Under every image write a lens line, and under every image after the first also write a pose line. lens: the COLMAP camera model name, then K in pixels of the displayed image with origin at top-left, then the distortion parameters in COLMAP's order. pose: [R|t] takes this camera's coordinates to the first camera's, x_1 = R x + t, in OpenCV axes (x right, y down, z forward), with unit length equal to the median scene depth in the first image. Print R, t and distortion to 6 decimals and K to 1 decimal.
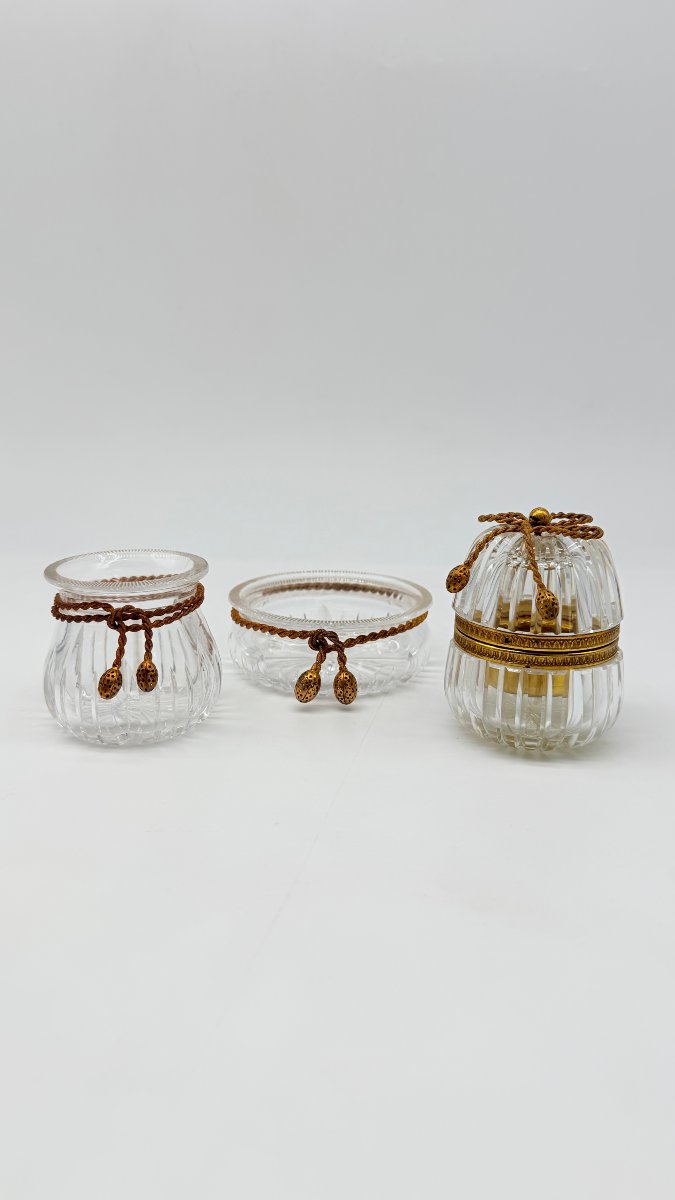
lens RADIAL K [[977.3, 0, 337.5], [0, 977.3, 600.0], [0, 0, 1]] dist [0.070961, 0.000238]
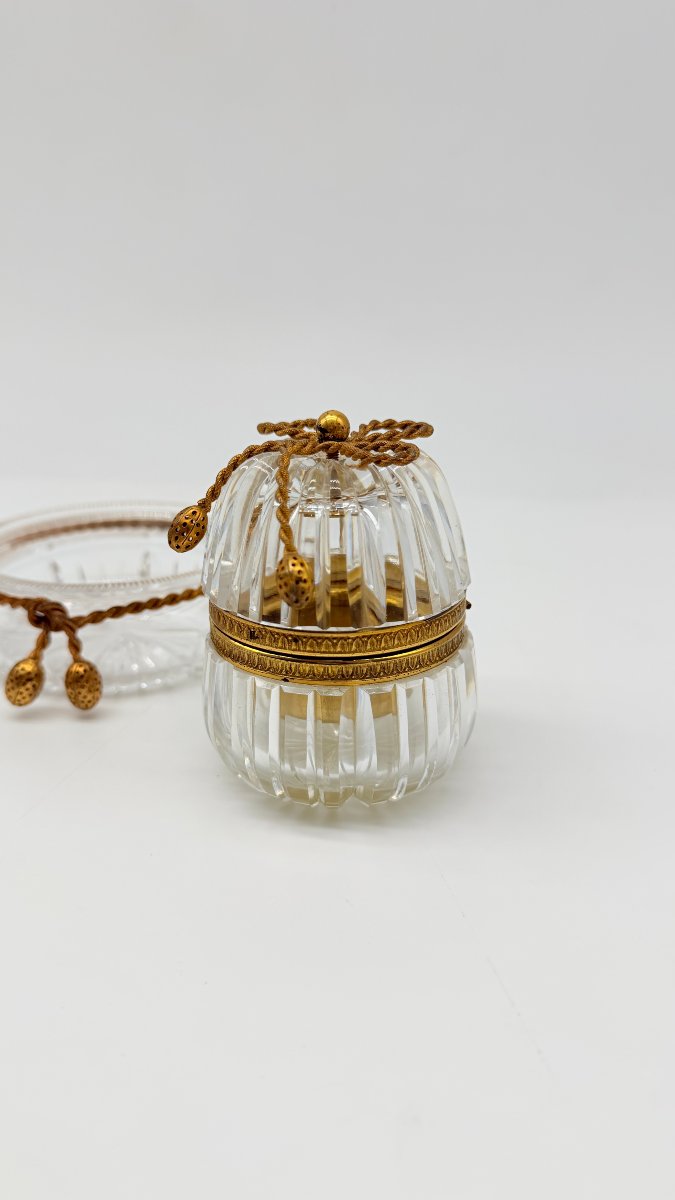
lens RADIAL K [[977.3, 0, 337.5], [0, 977.3, 600.0], [0, 0, 1]] dist [0.070961, 0.000238]
pose [[0.993783, 0.020892, -0.109355, 0.273862], [-0.011133, 0.995960, 0.089101, -0.031978], [0.110774, -0.087330, 0.990001, 0.393764]]
